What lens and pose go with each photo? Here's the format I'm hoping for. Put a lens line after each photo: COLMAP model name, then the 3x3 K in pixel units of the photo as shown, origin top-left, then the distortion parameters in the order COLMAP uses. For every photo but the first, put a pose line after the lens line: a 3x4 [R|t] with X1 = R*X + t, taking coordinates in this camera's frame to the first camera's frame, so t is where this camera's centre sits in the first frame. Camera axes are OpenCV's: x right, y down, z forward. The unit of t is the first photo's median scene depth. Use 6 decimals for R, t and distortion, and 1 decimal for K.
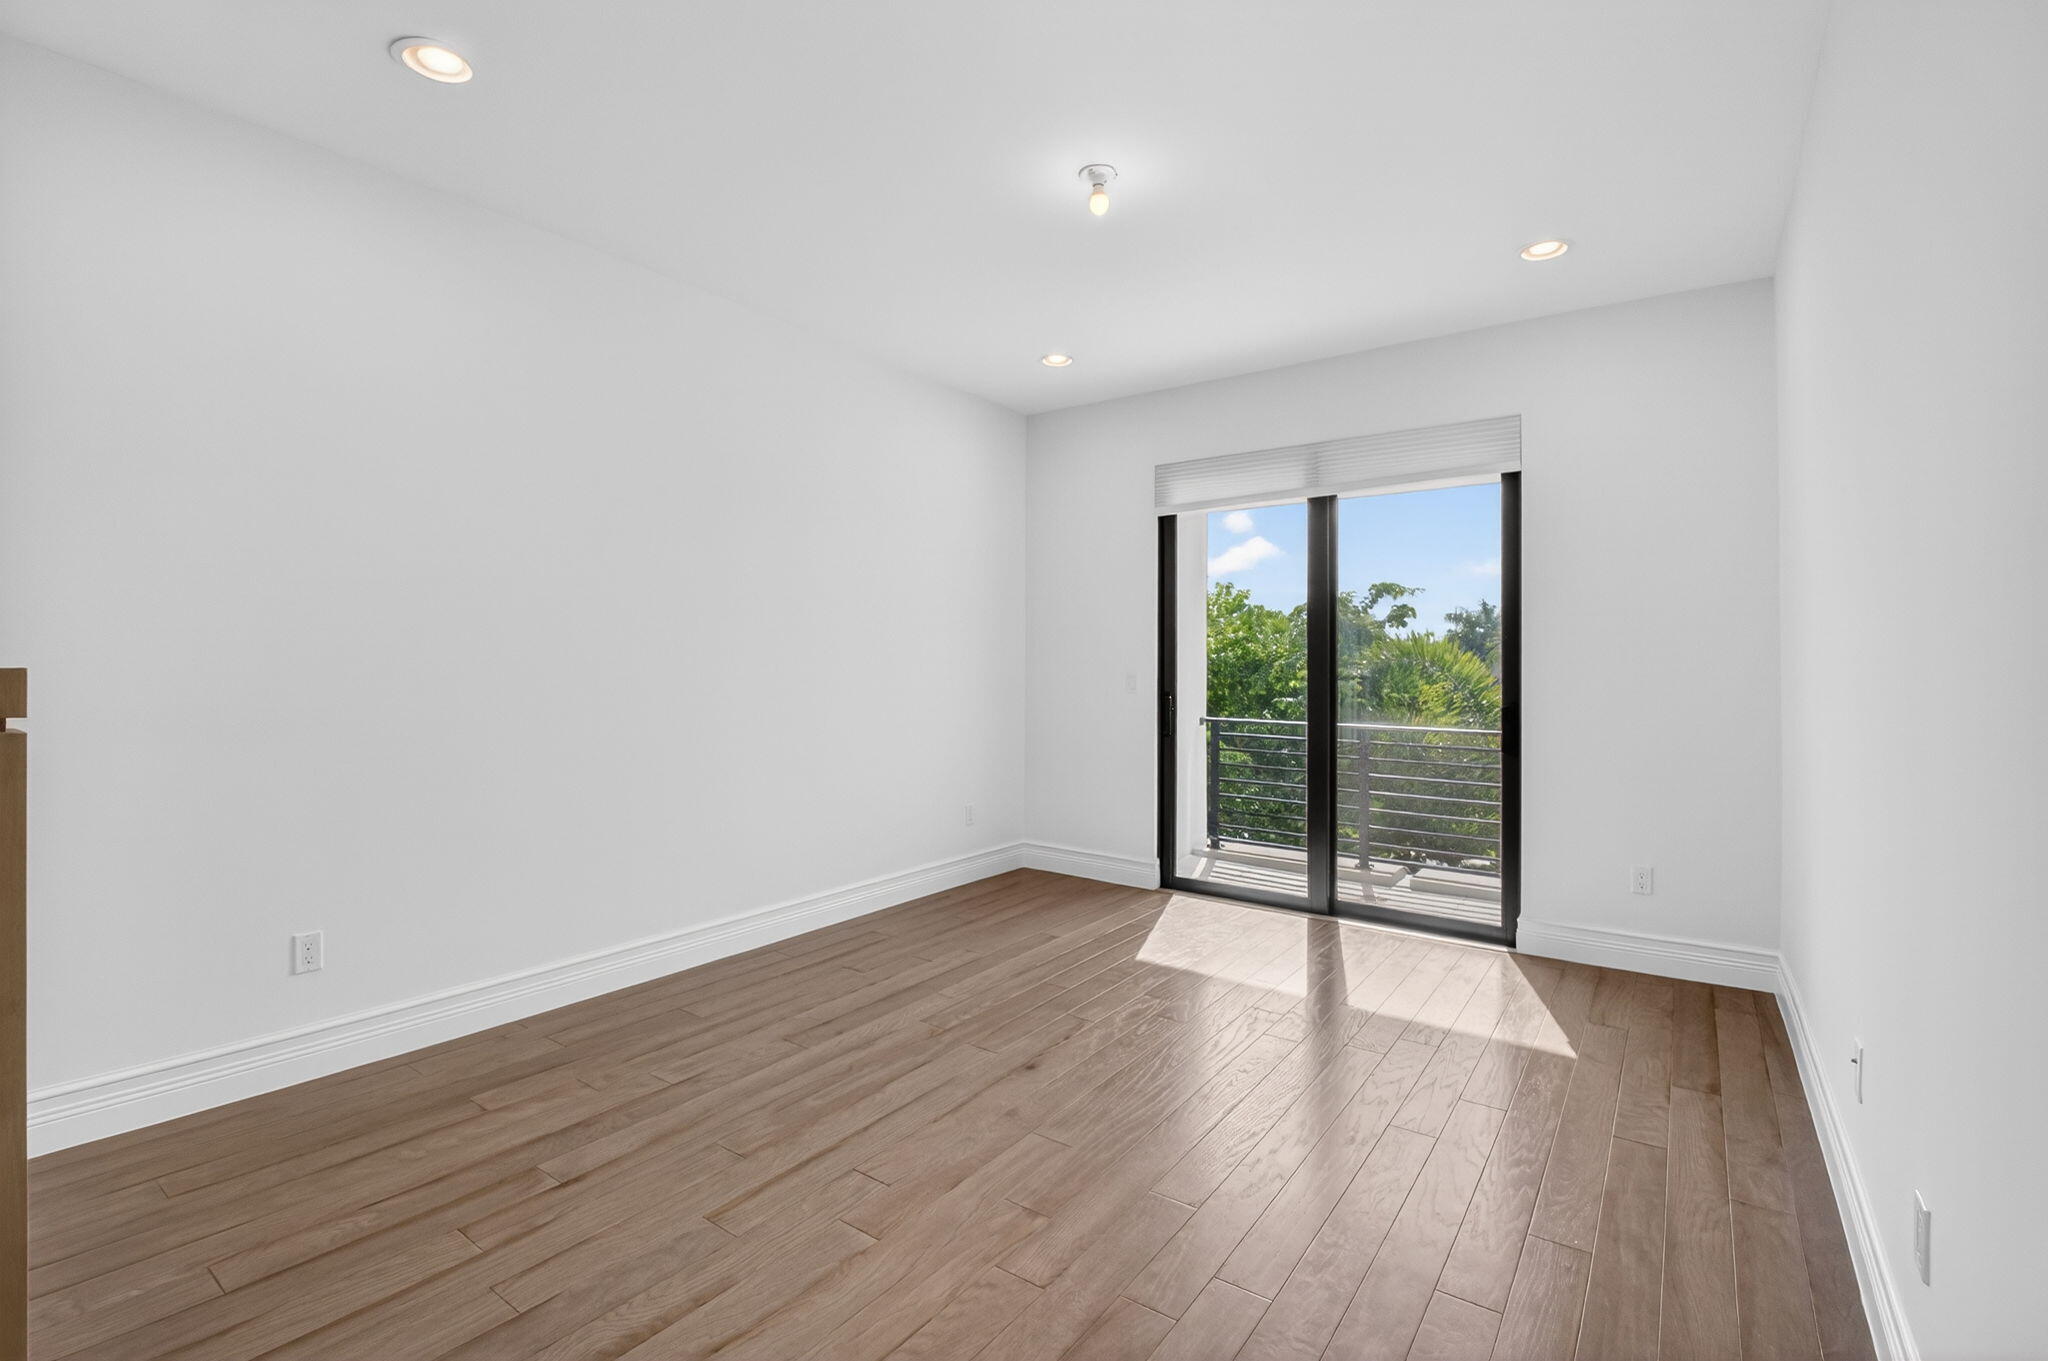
lens RADIAL K [[929.1, 0, 1013.2], [0, 929.1, 622.7], [0, 0, 1]] dist [-0.031279, -0.000813]
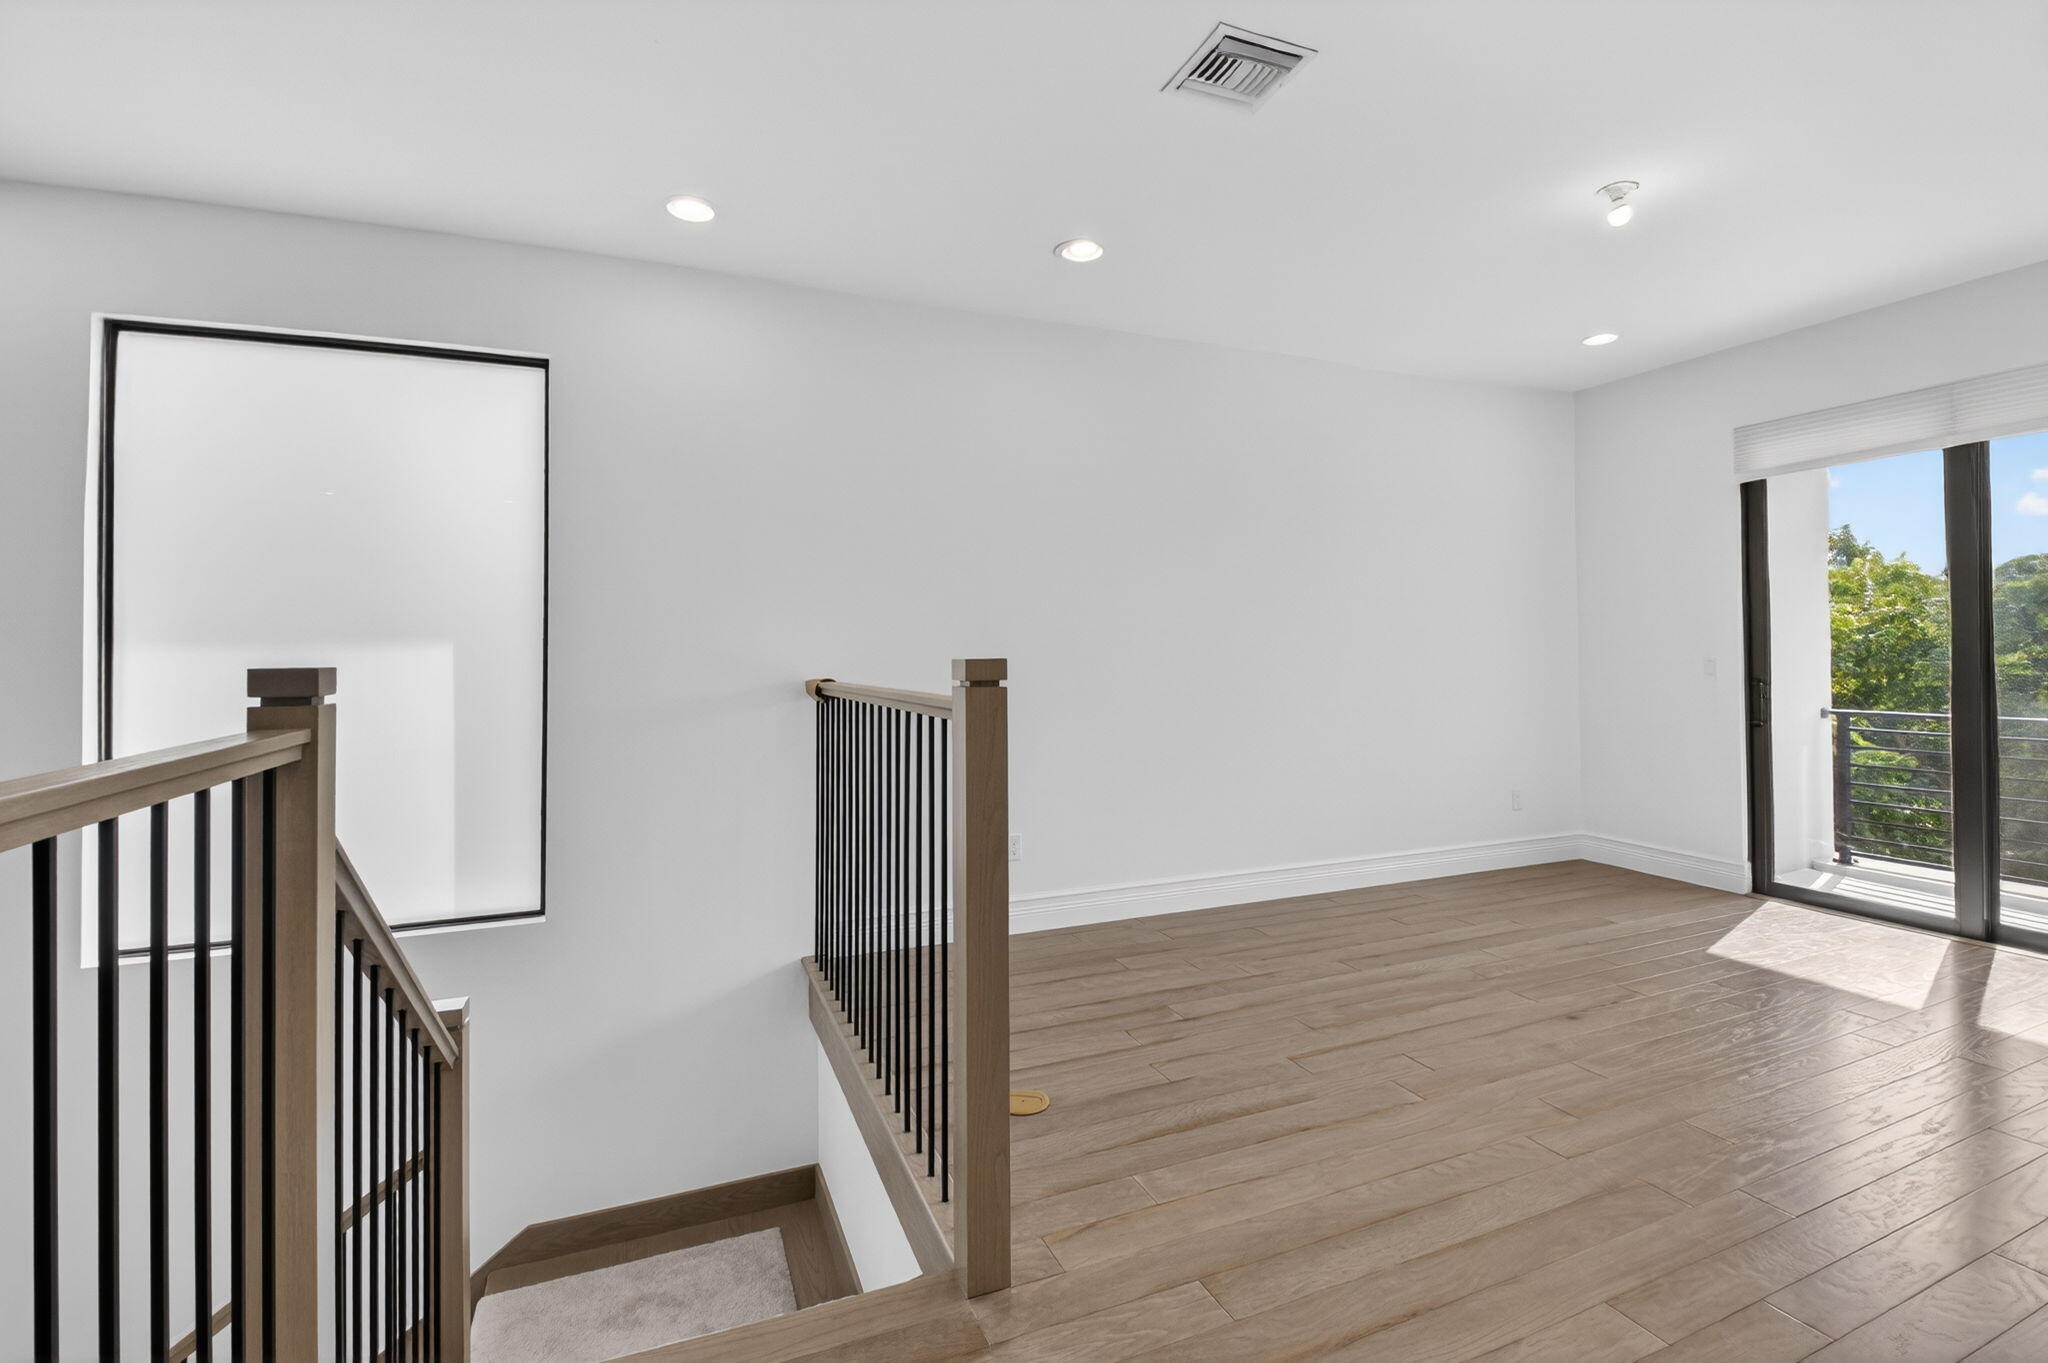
lens RADIAL K [[929.1, 0, 1013.2], [0, 929.1, 623.7], [0, 0, 1]] dist [-0.031279, -0.000813]
pose [[0.848254, -0.026449, -0.528929, 0.037839], [0.033596, 0.999428, 0.003903, -0.010811], [0.528523, -0.021080, 0.848657, -0.241380]]
